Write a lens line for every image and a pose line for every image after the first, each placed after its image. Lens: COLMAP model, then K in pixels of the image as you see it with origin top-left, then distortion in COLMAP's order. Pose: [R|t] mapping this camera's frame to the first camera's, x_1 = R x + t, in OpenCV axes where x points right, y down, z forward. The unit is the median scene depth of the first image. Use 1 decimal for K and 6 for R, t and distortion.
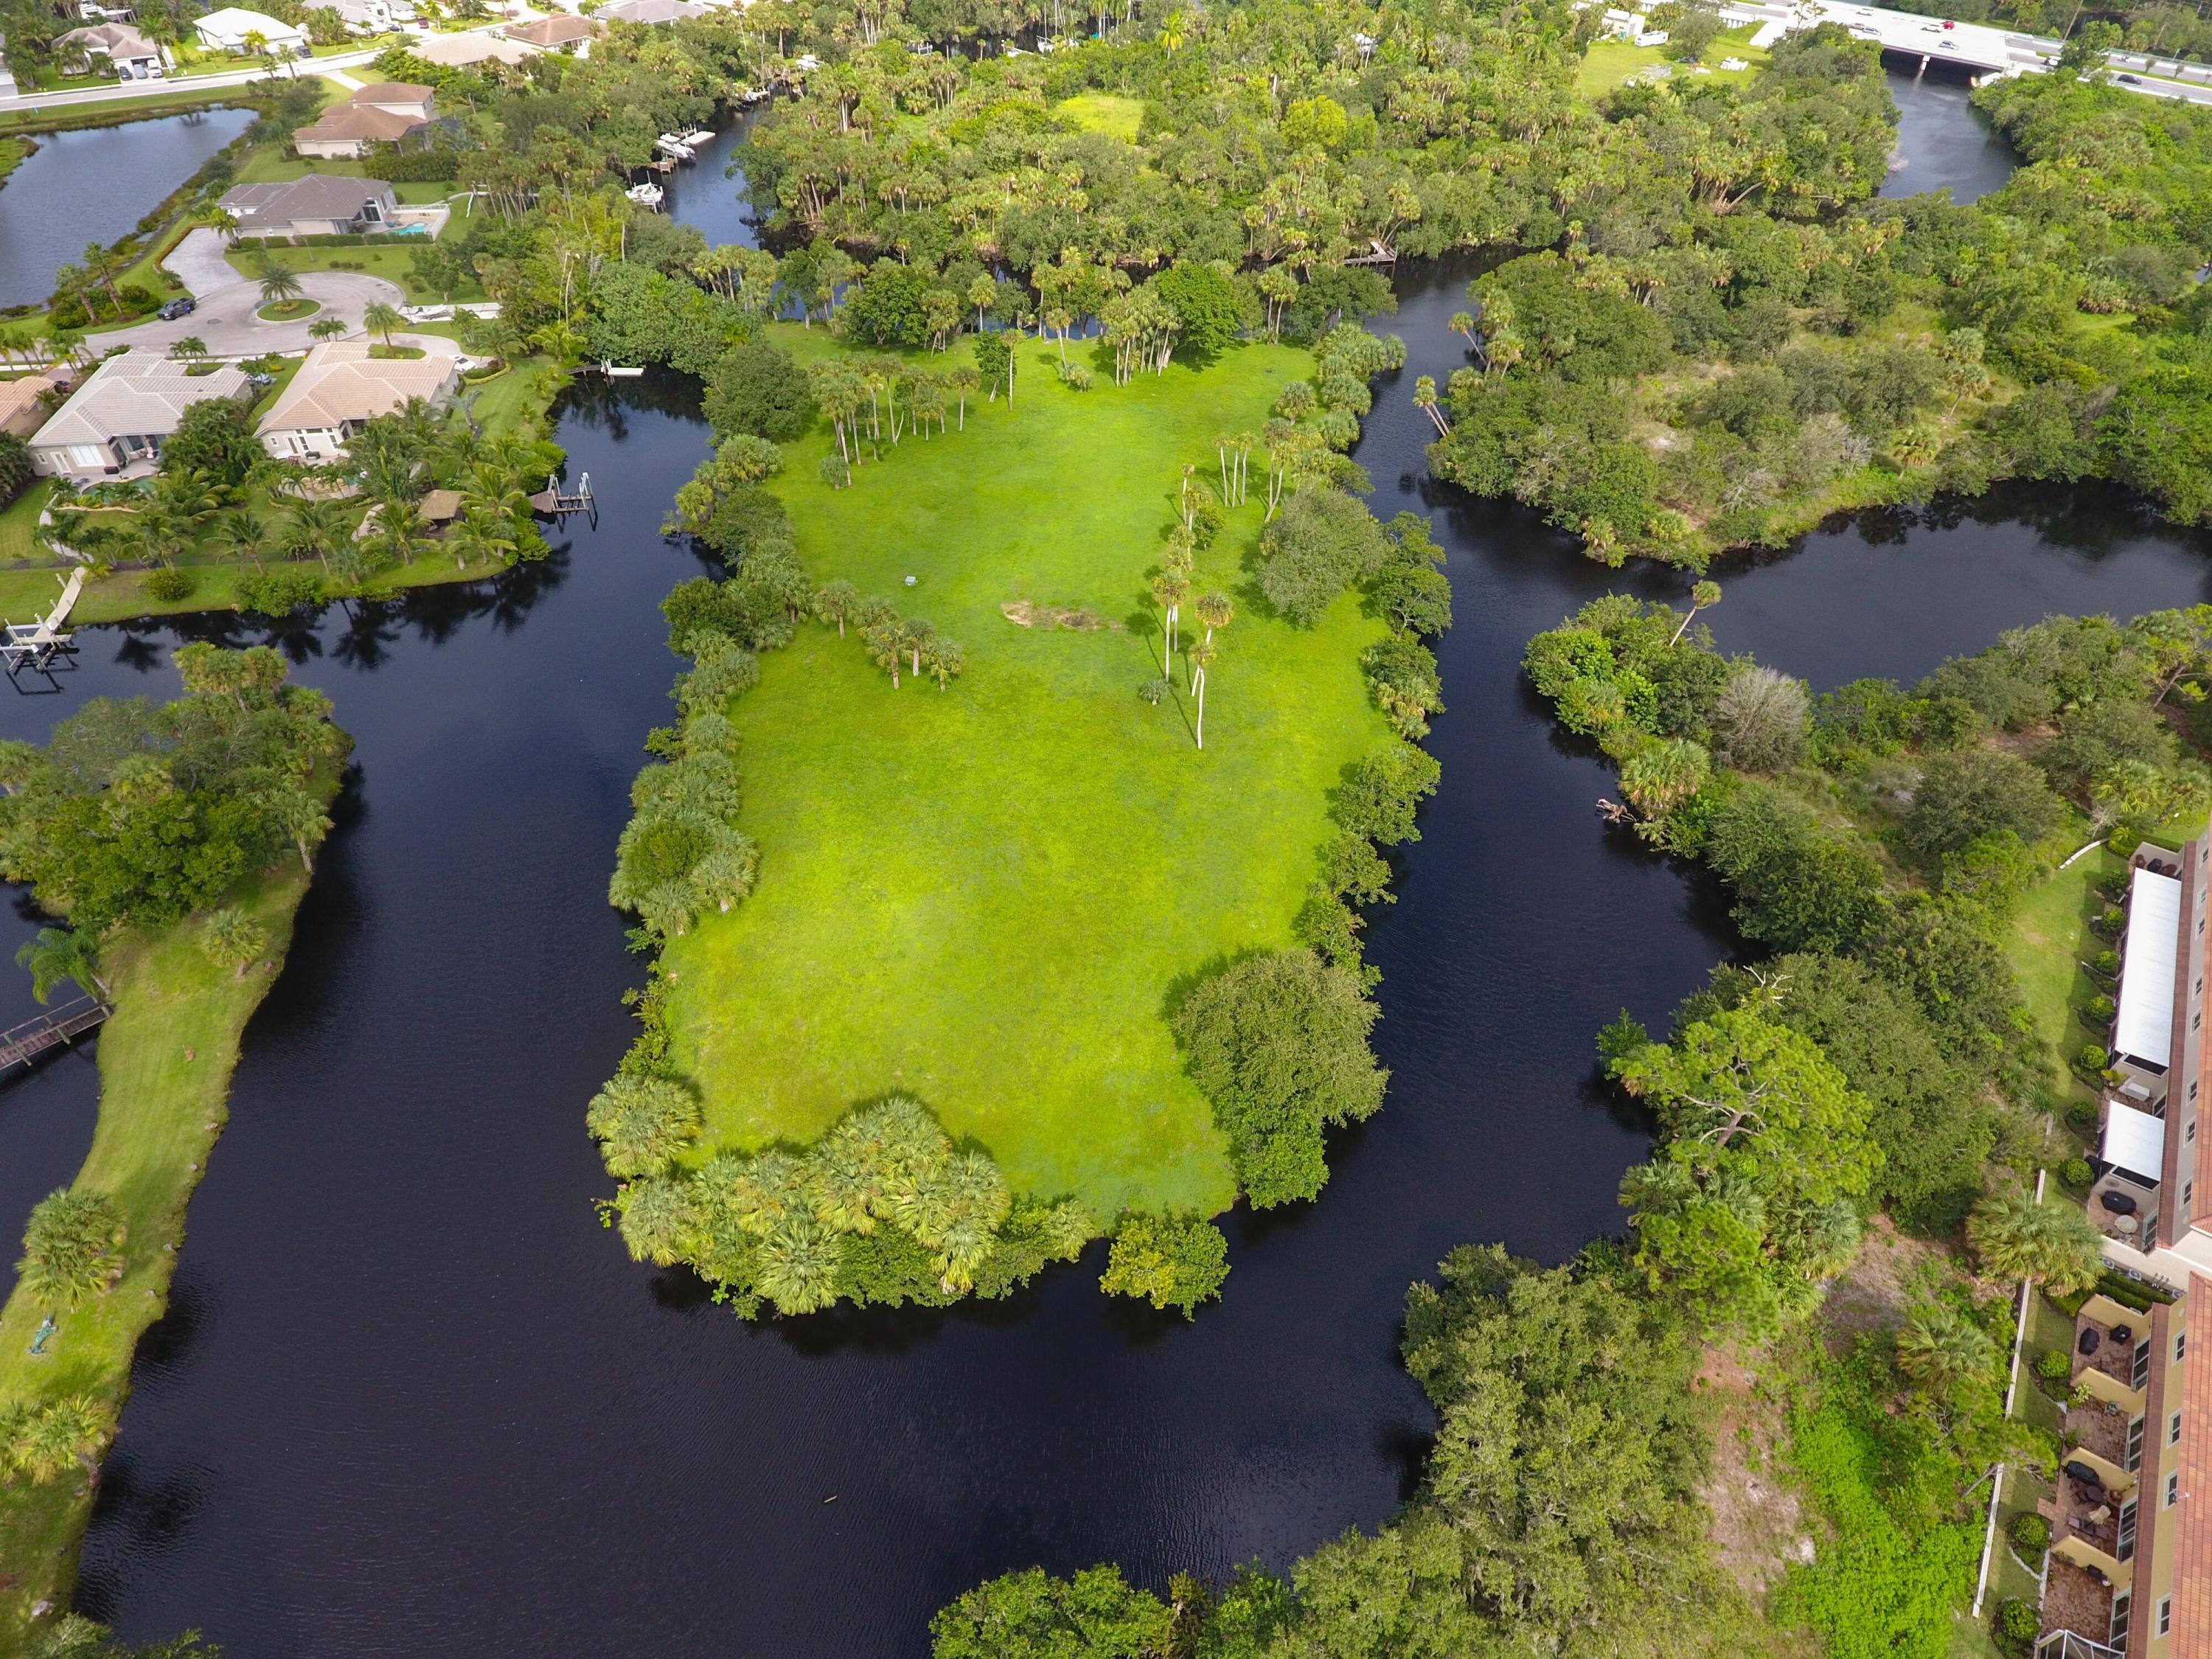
lens RADIAL K [[1274.6, 0, 1106.0], [0, 1274.6, 829.5], [0, 0, 1]] dist [-0.004015, 0.001614]
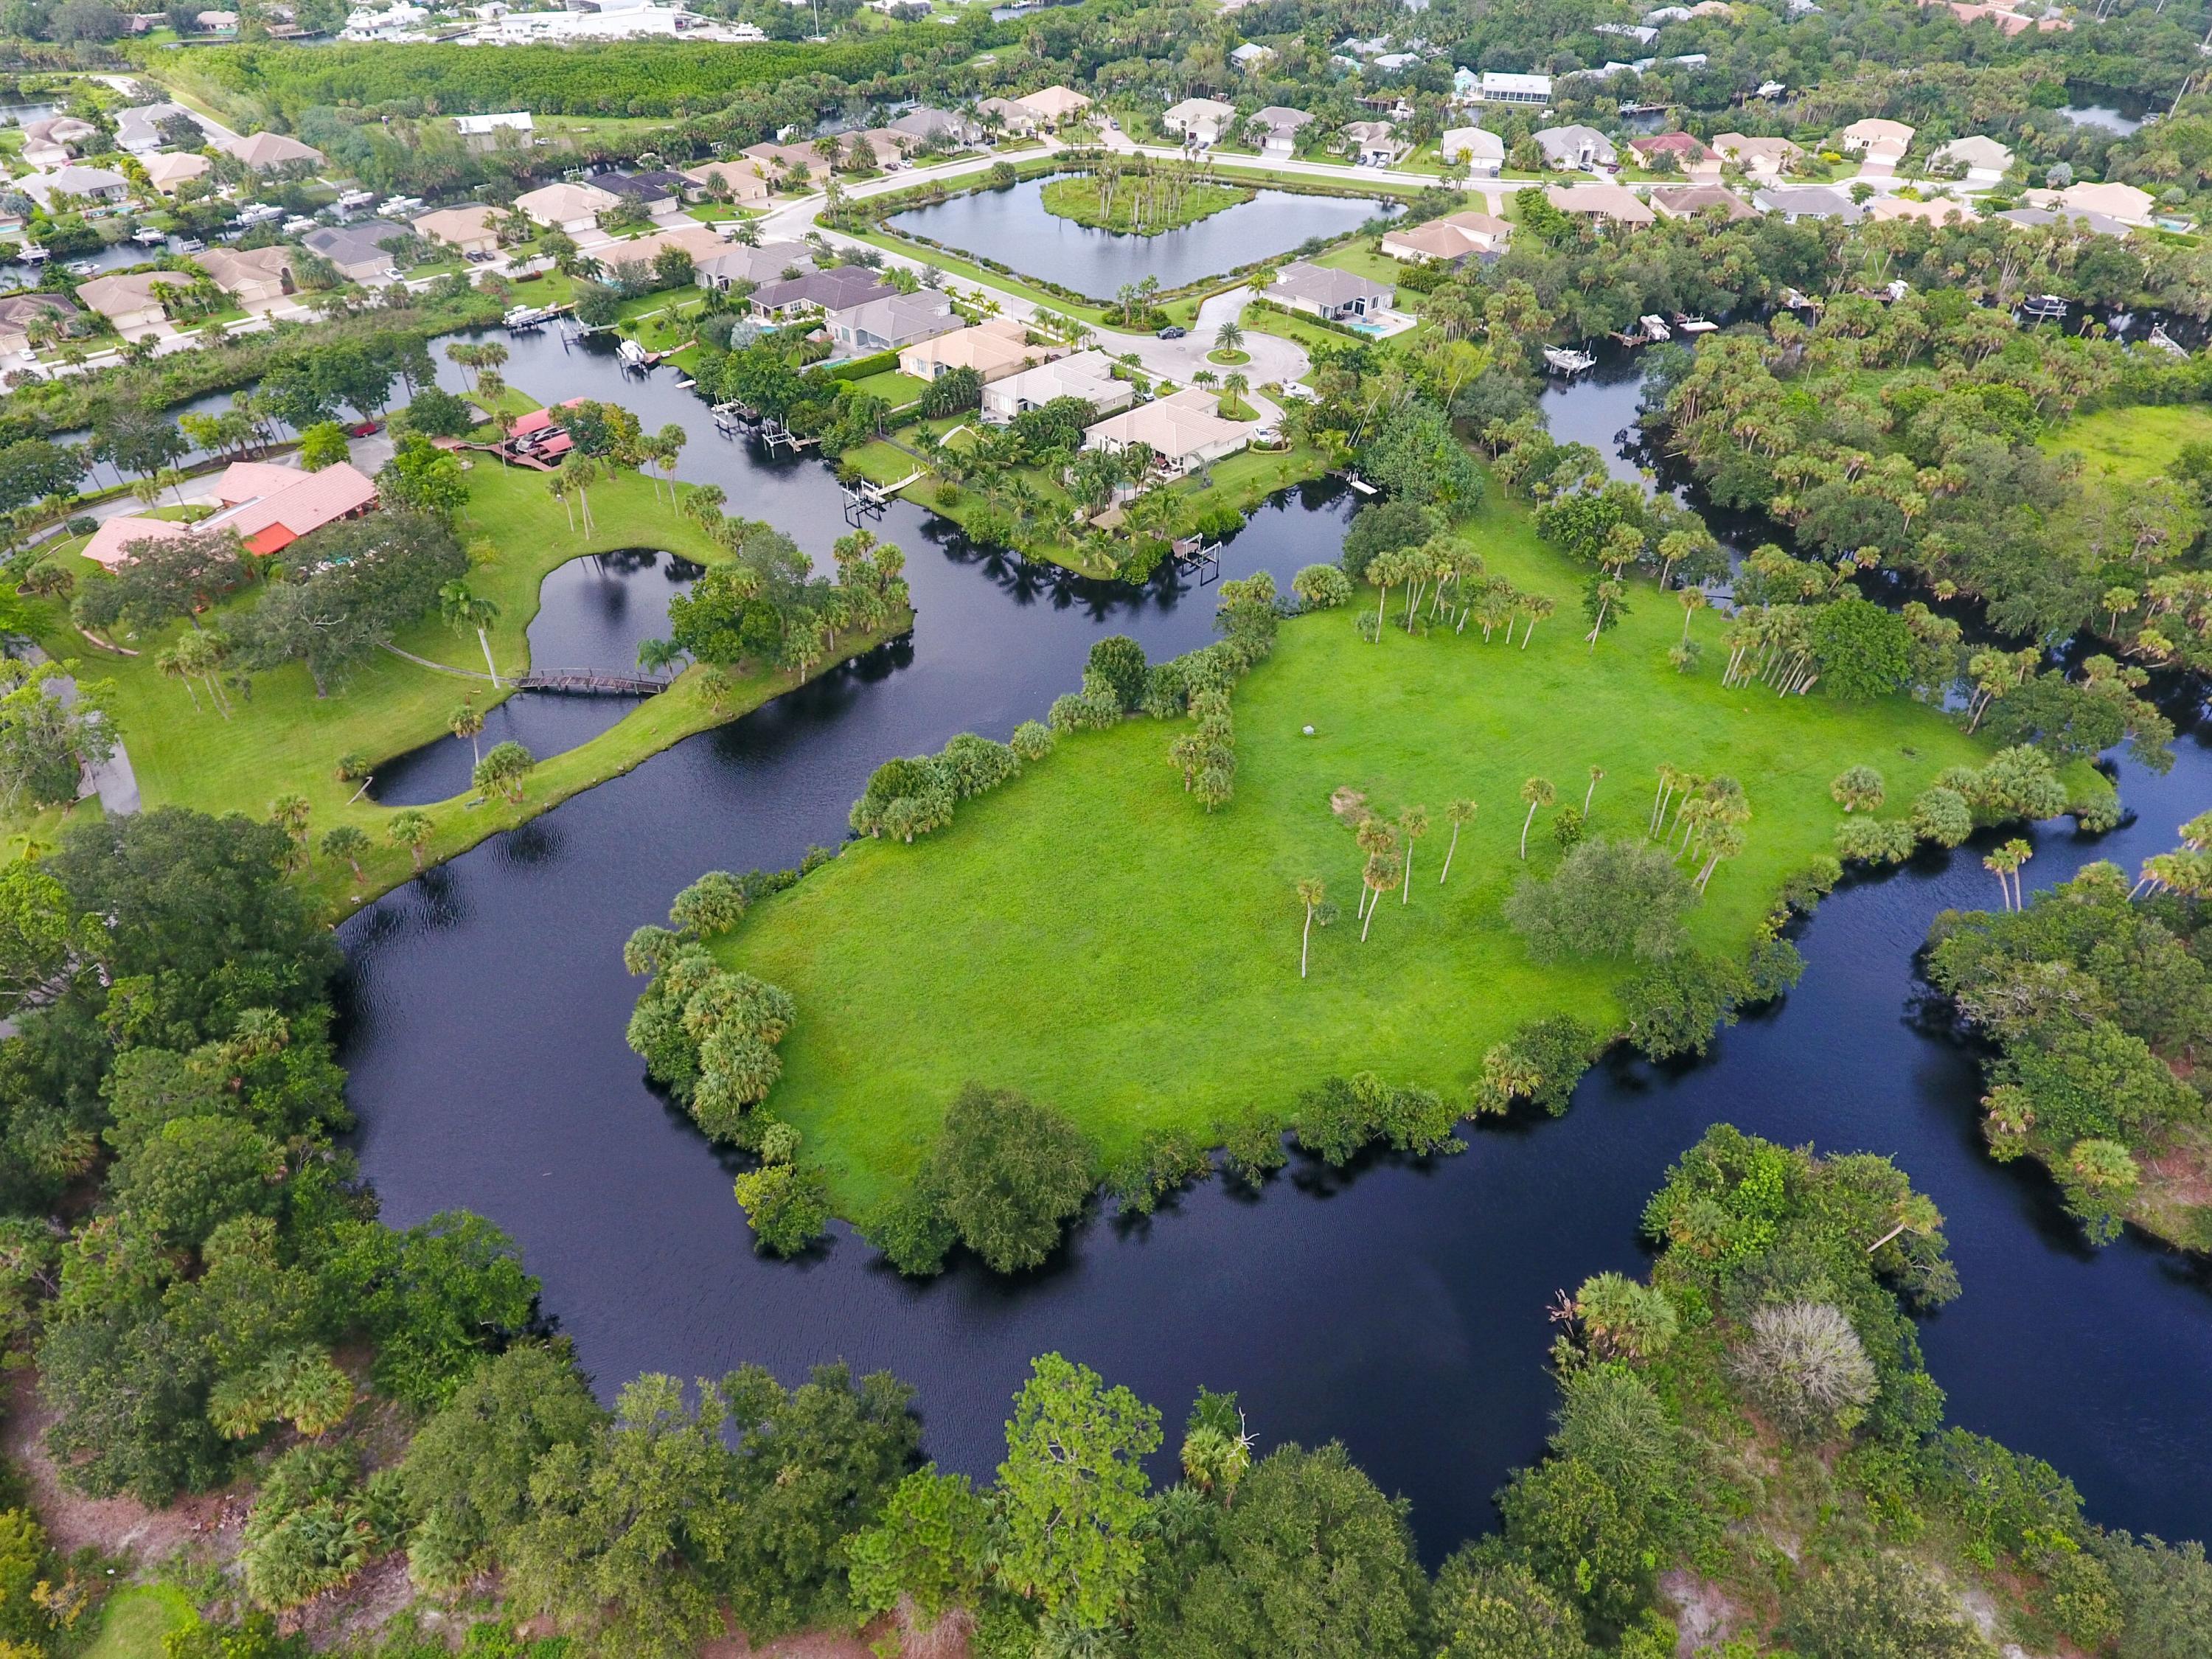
lens RADIAL K [[1274.6, 0, 1106.0], [0, 1274.6, 829.5], [0, 0, 1]] dist [-0.004015, 0.001614]
pose [[0.592432, 0.516215, -0.618503, 0.664801], [-0.555574, 0.817758, 0.150362, -0.272171], [0.583405, 0.254545, 0.771262, 0.084713]]
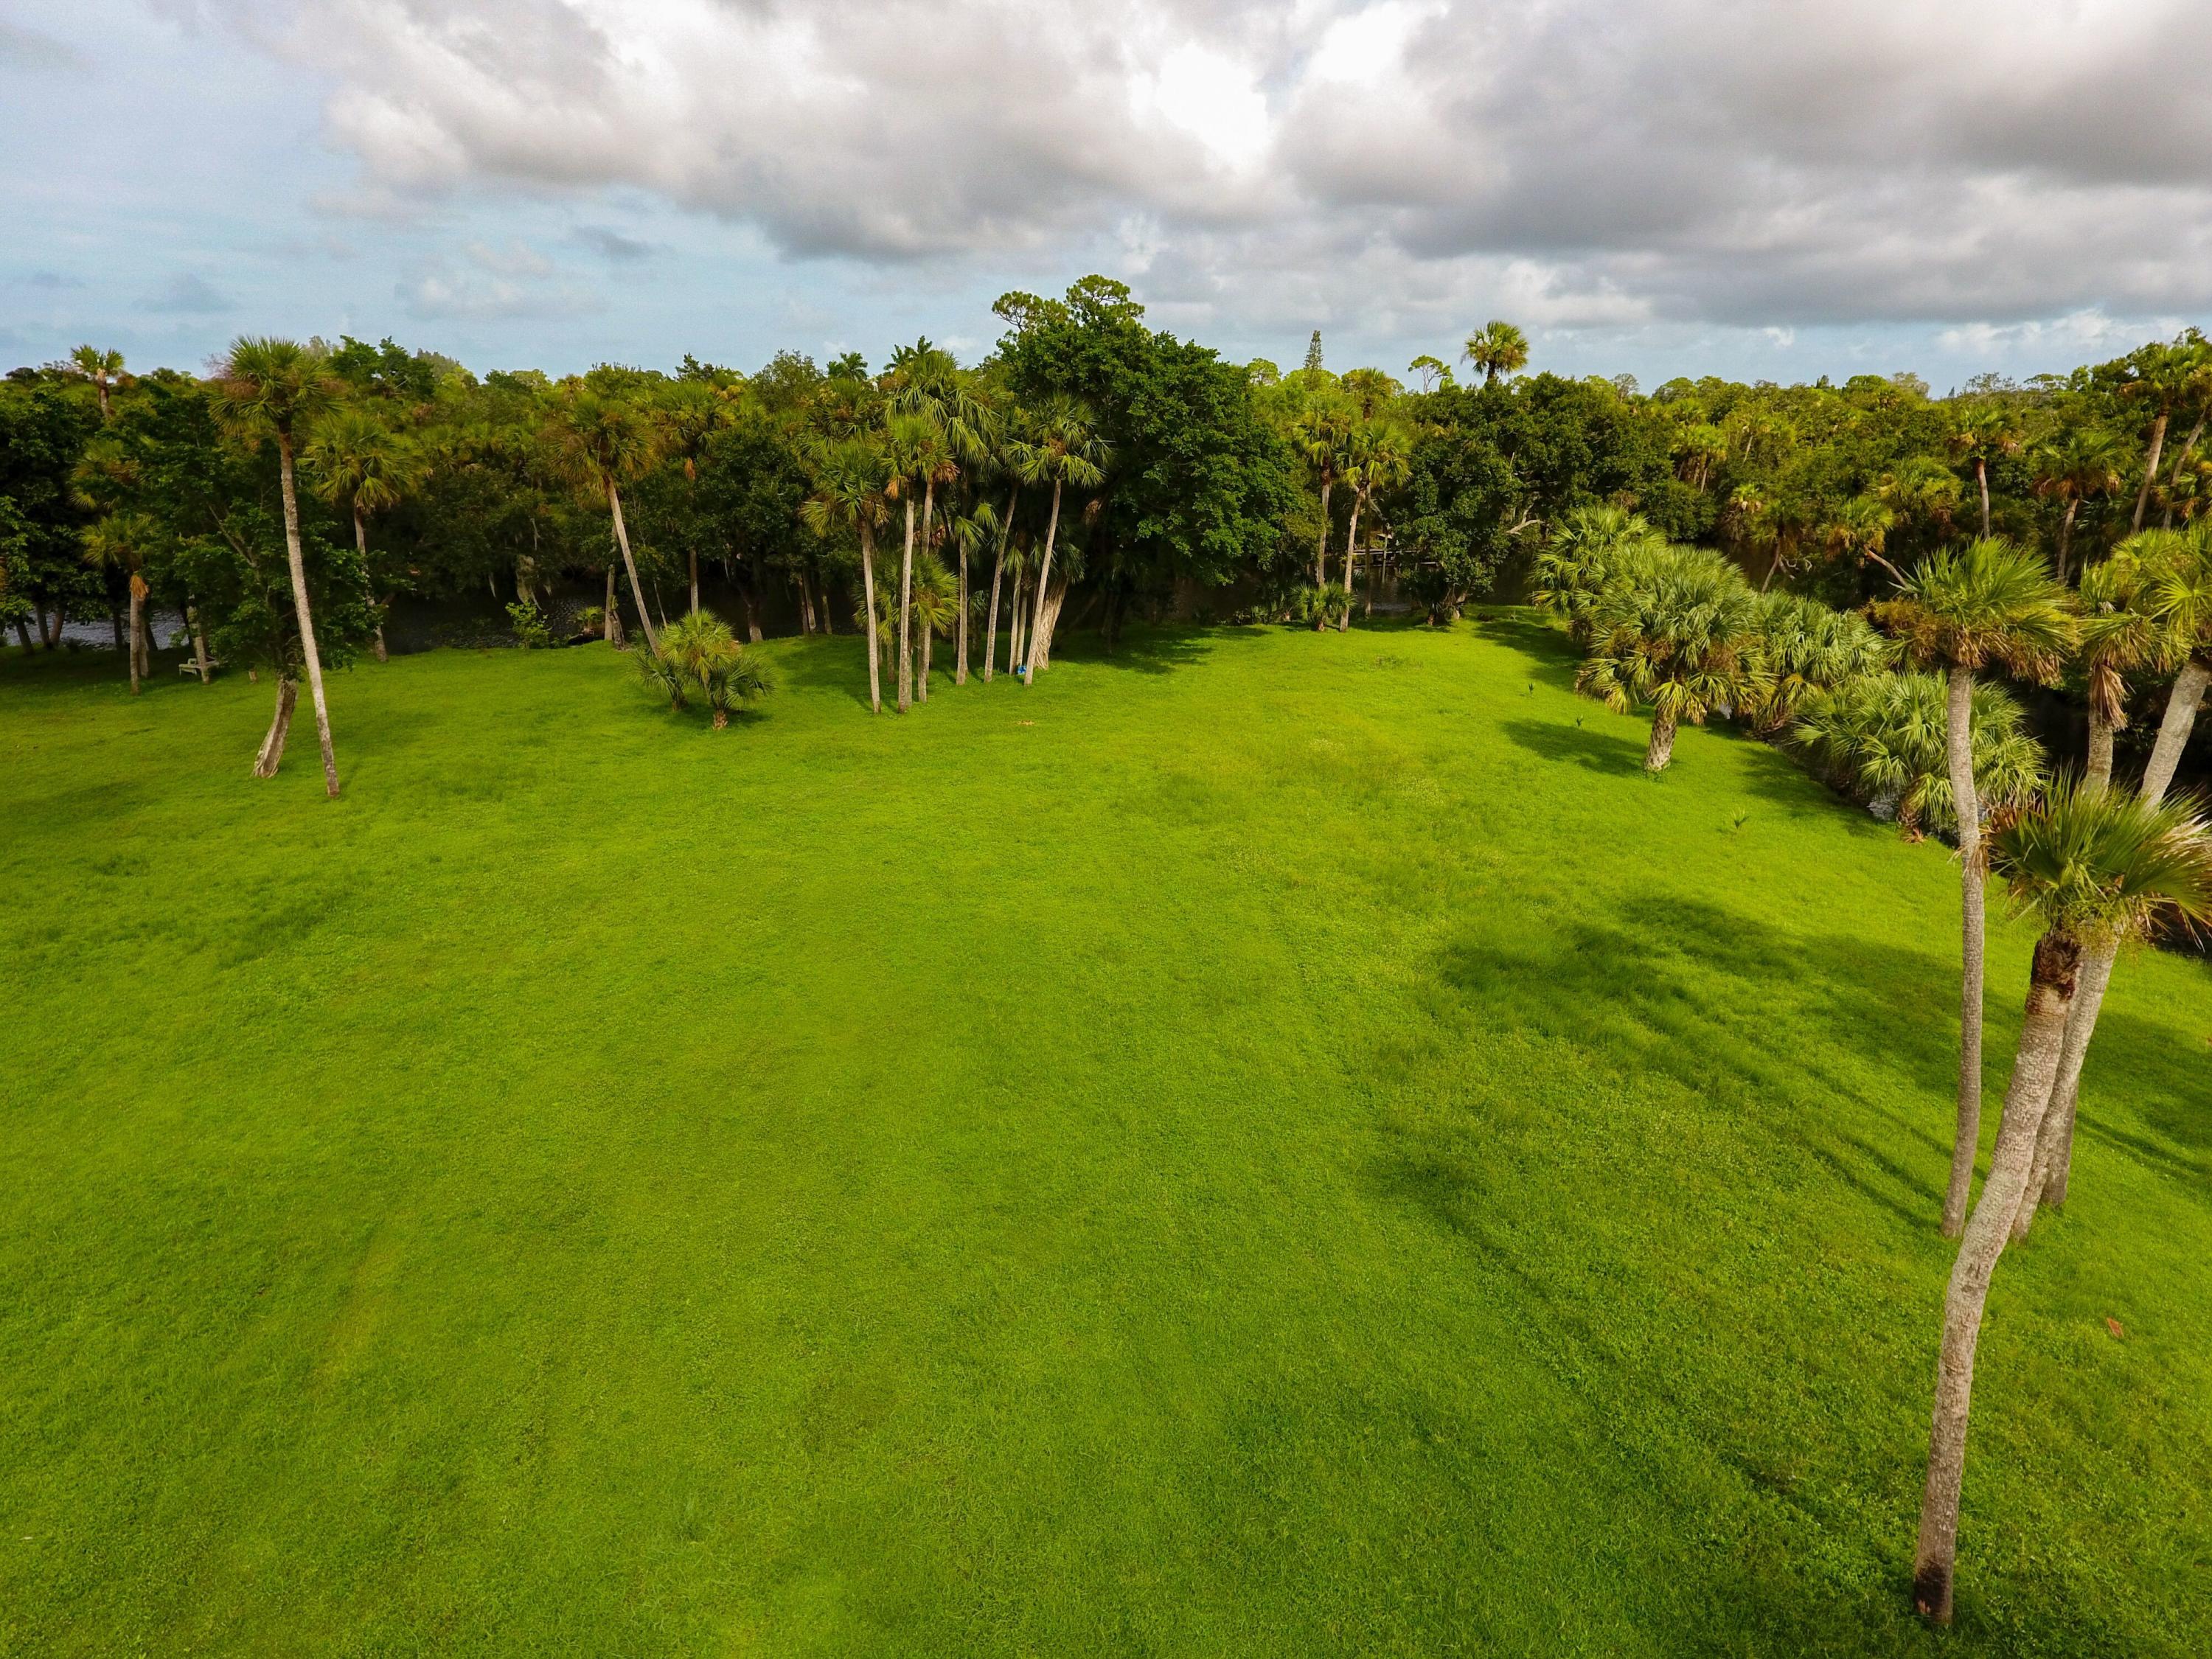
lens RADIAL K [[1274.6, 0, 1106.0], [0, 1274.6, 829.5], [0, 0, 1]] dist [-0.004015, 0.001614]
pose [[0.978997, -0.061385, 0.194416, 0.004967], [0.139721, 0.896457, -0.420527, -0.370236], [-0.148472, 0.438858, 0.886205, 1.350655]]
